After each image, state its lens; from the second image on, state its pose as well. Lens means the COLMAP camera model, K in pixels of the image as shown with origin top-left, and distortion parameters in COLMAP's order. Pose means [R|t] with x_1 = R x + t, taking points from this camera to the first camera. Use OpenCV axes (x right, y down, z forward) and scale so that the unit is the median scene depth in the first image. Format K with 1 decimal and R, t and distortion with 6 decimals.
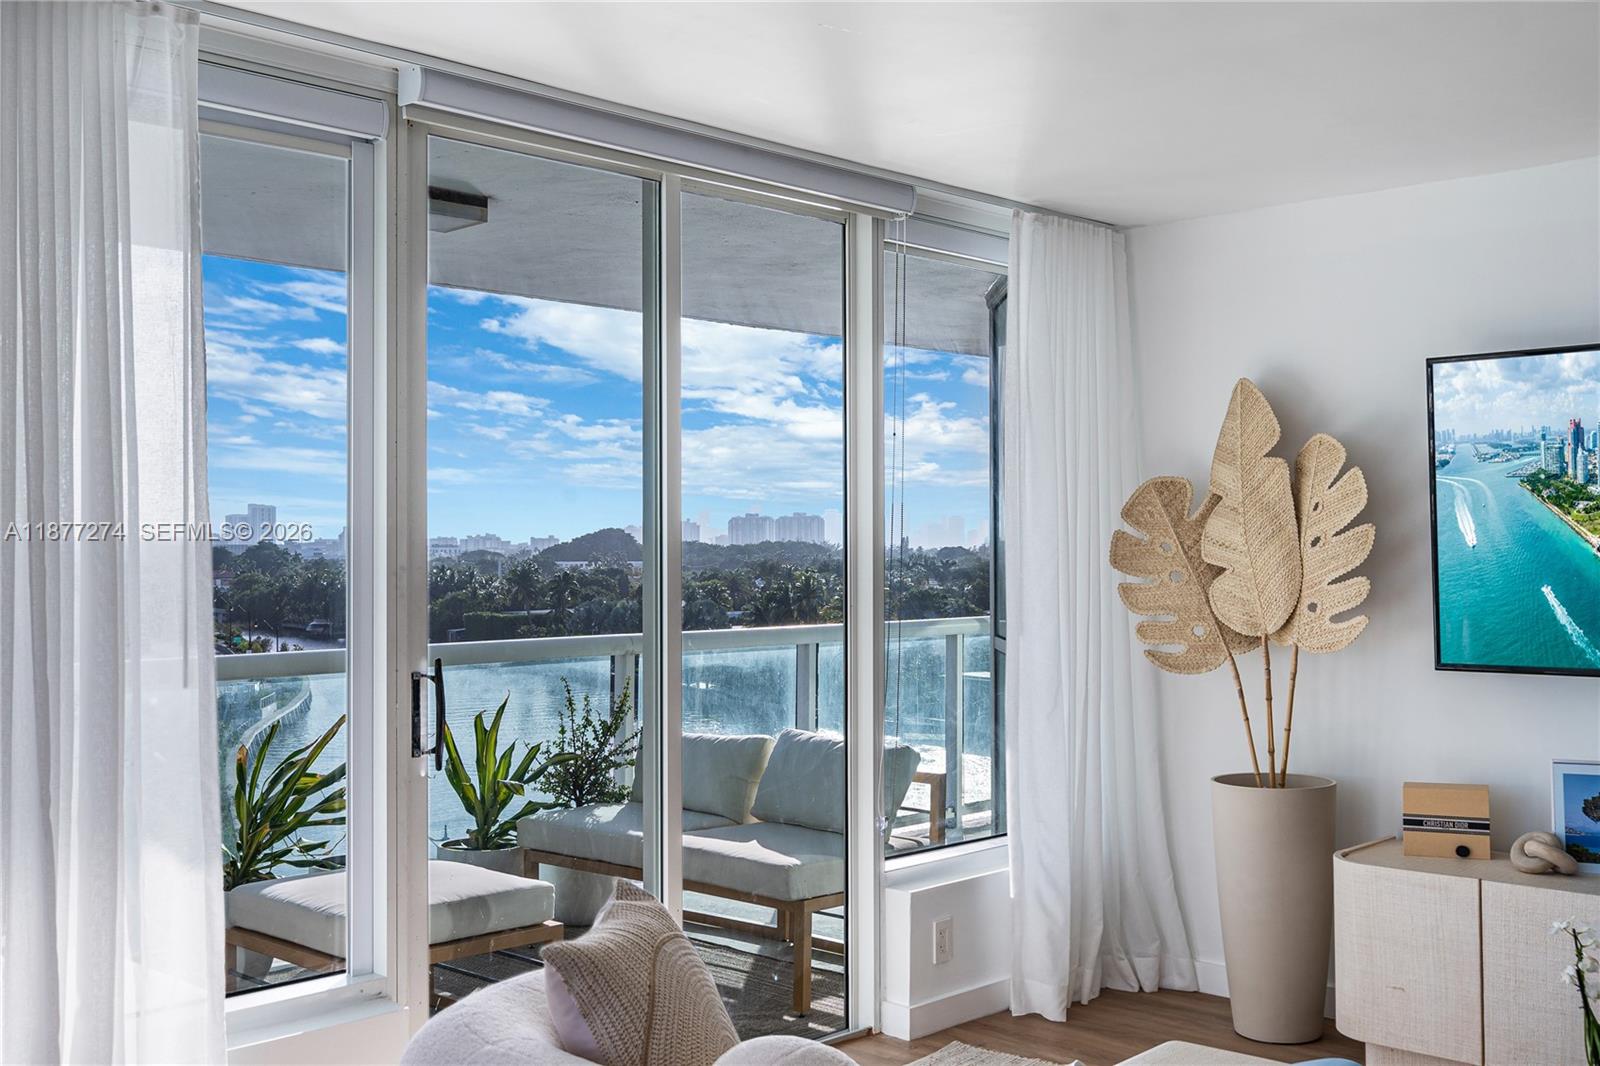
lens RADIAL K [[1675.7, 0, 823.5], [0, 1675.7, 523.2], [0, 0, 1]] dist [-0.003527, -0.003128]
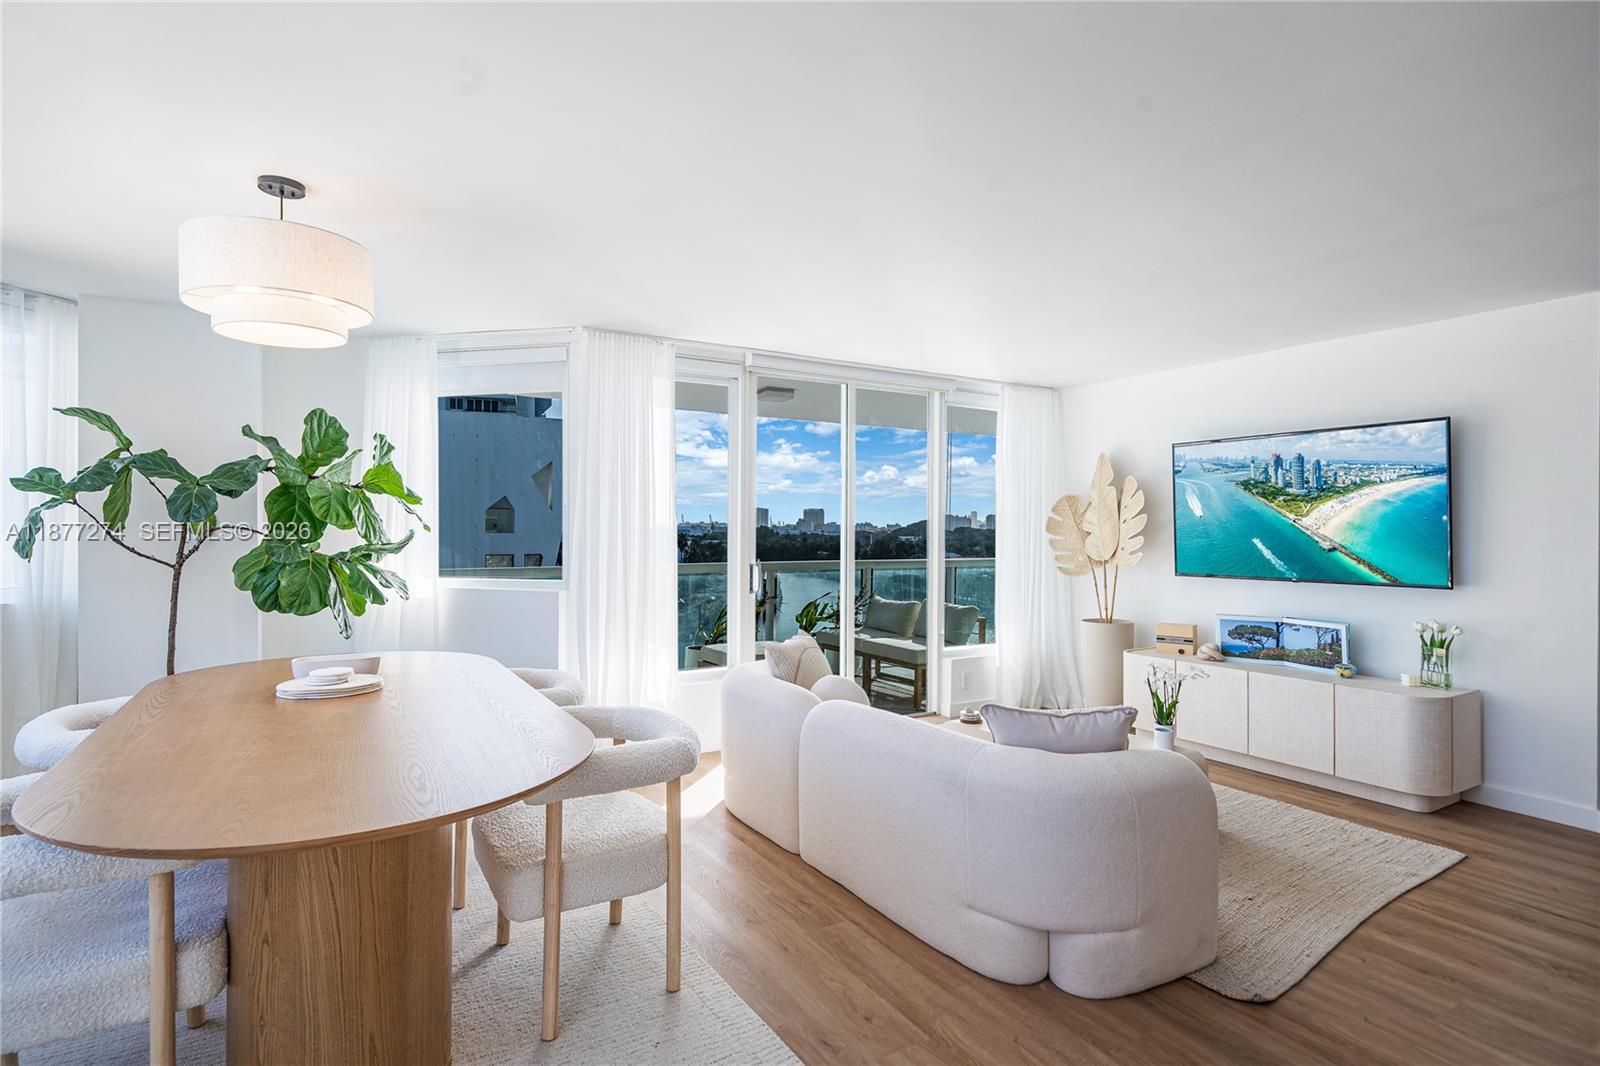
lens RADIAL K [[829.2, 0, 800.0], [0, 829.2, 533.0], [0, 0, 1]] dist [-0.000401, -0.000557]
pose [[0.961574, 0.008992, -0.274400, 0.166958], [-0.003906, 0.999810, 0.019073, 0.006804], [0.274519, -0.017268, 0.961427, -0.251355]]
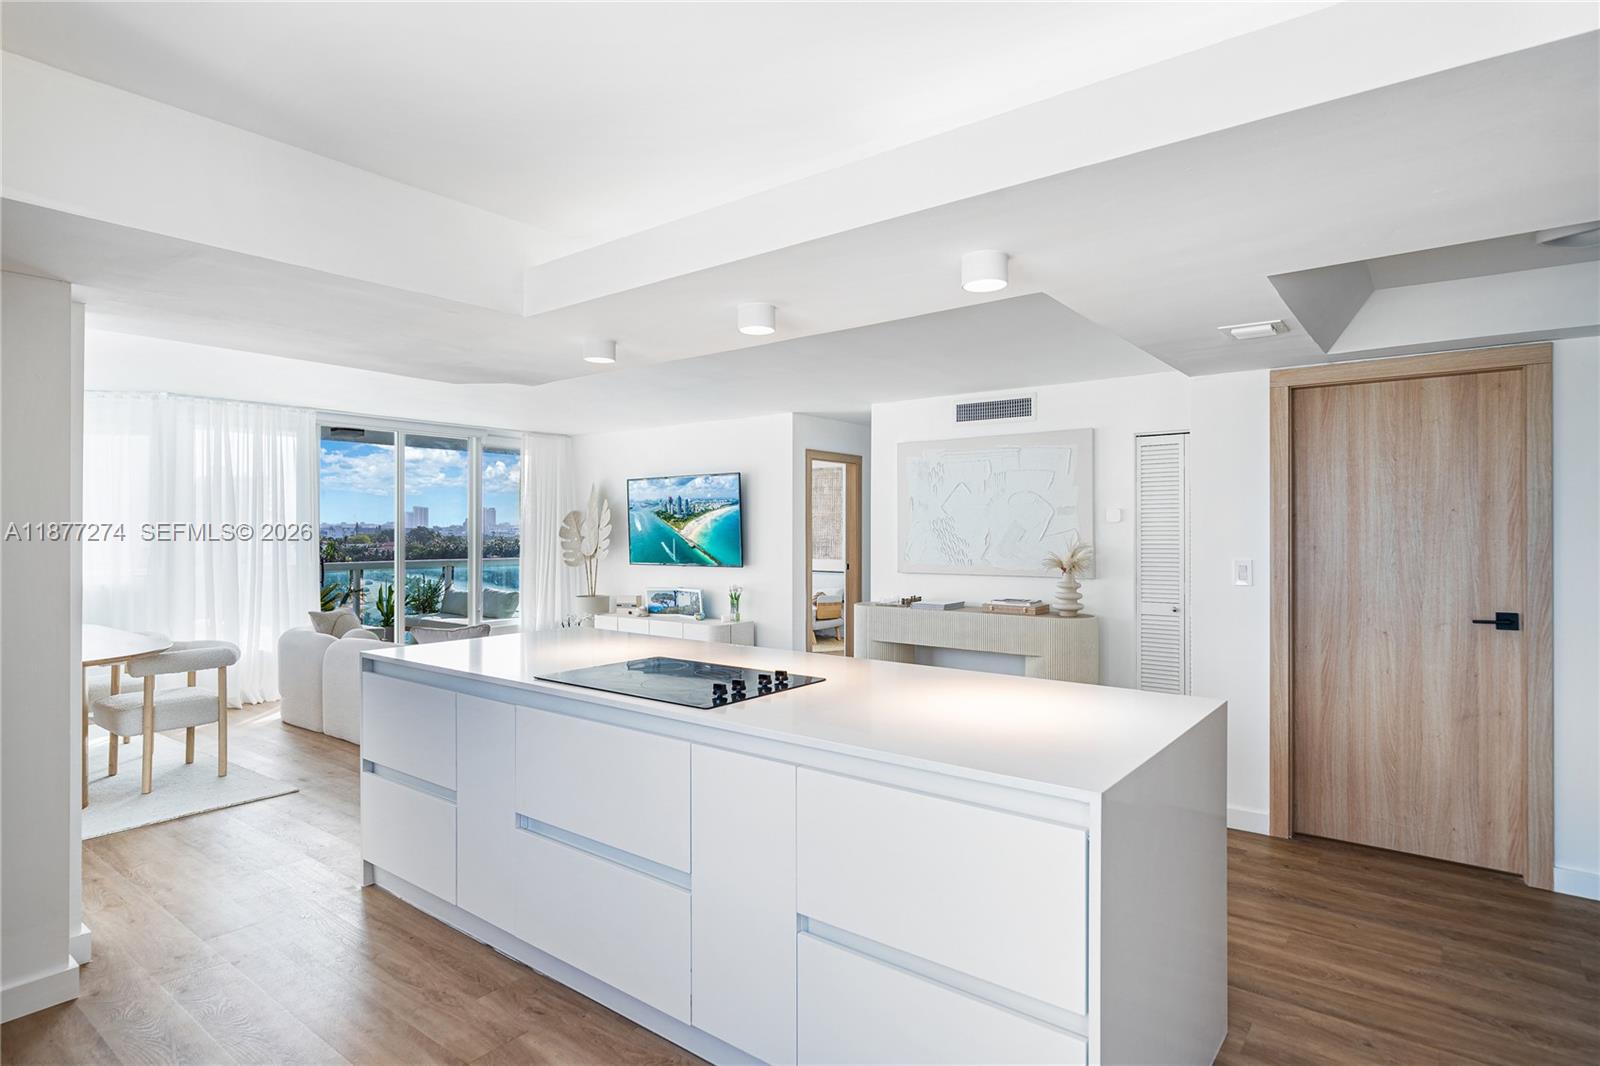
lens RADIAL K [[850.6, 0, 801.2], [0, 850.6, 526.3], [0, 0, 1]] dist [0.002388, 0.000380]
pose [[0.995437, 0.003058, 0.095368, 0.528229], [-0.003982, 0.999947, 0.009505, -0.014483], [-0.095334, -0.009841, 0.995397, -0.837430]]
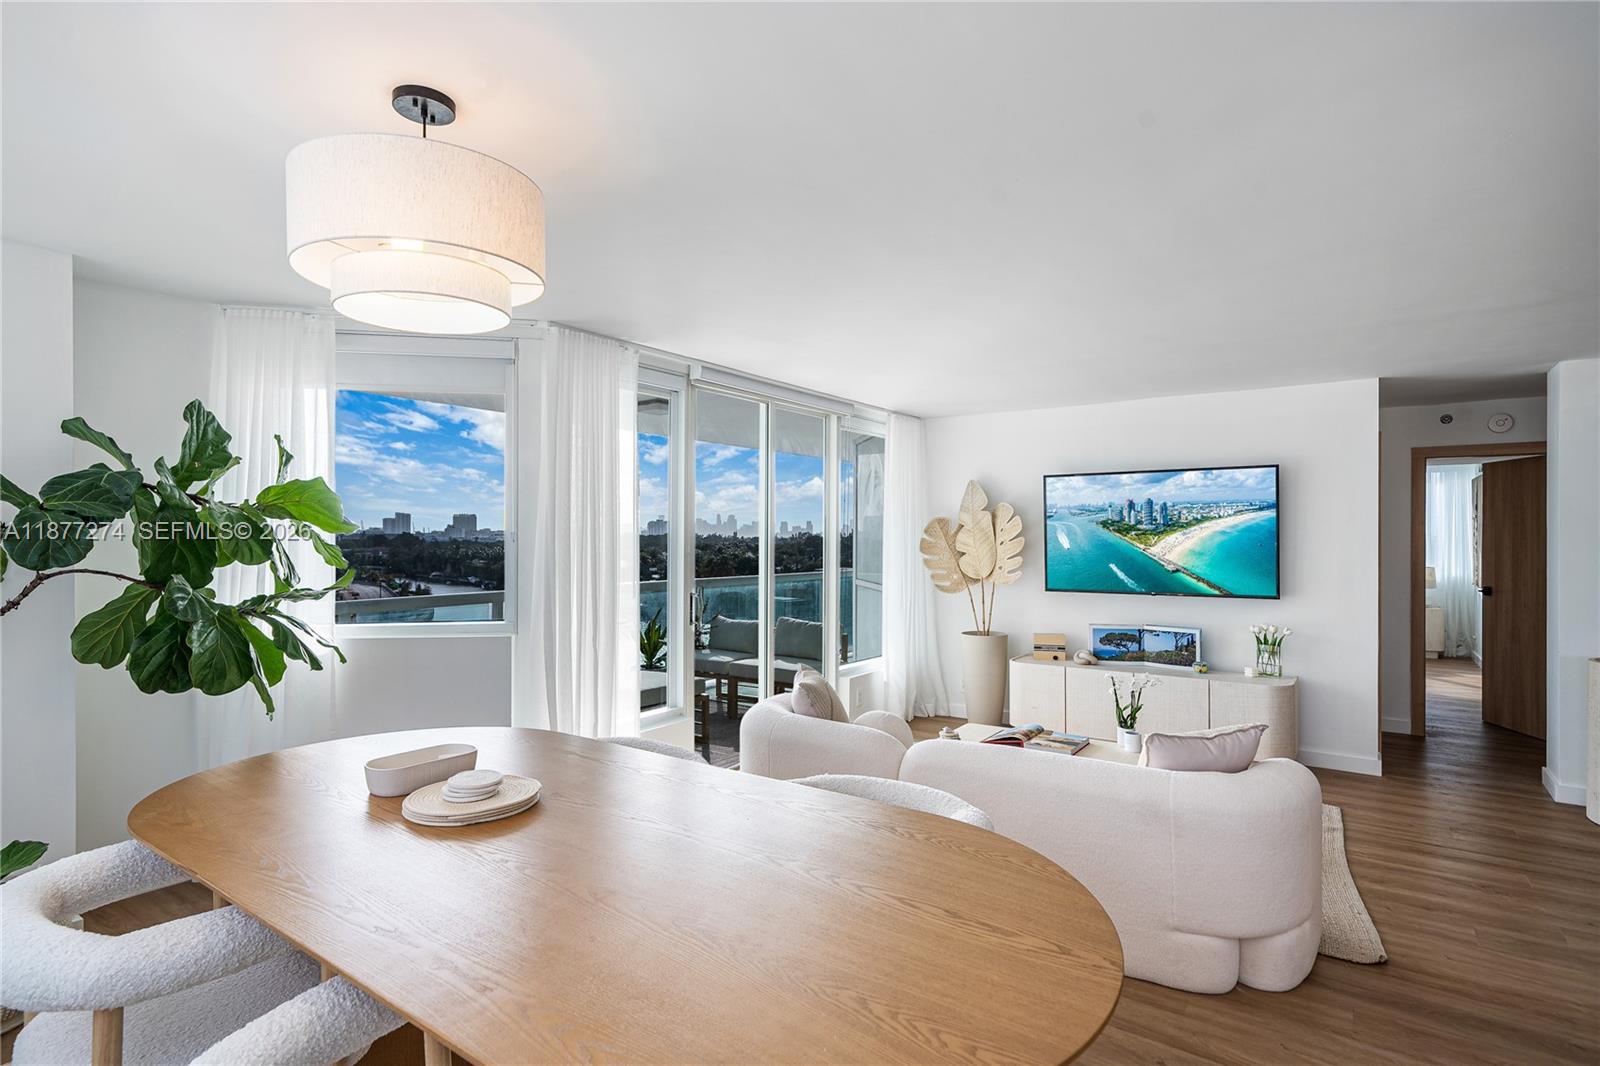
lens RADIAL K [[811.2, 0, 811.3], [0, 811.2, 535.5], [0, 0, 1]] dist [0.000207, 0.000105]
pose [[0.989710, 0.005726, 0.142976, -0.181053], [-0.007549, 0.999897, 0.012210, -0.013960], [-0.142891, -0.013164, 0.989651, -0.219838]]
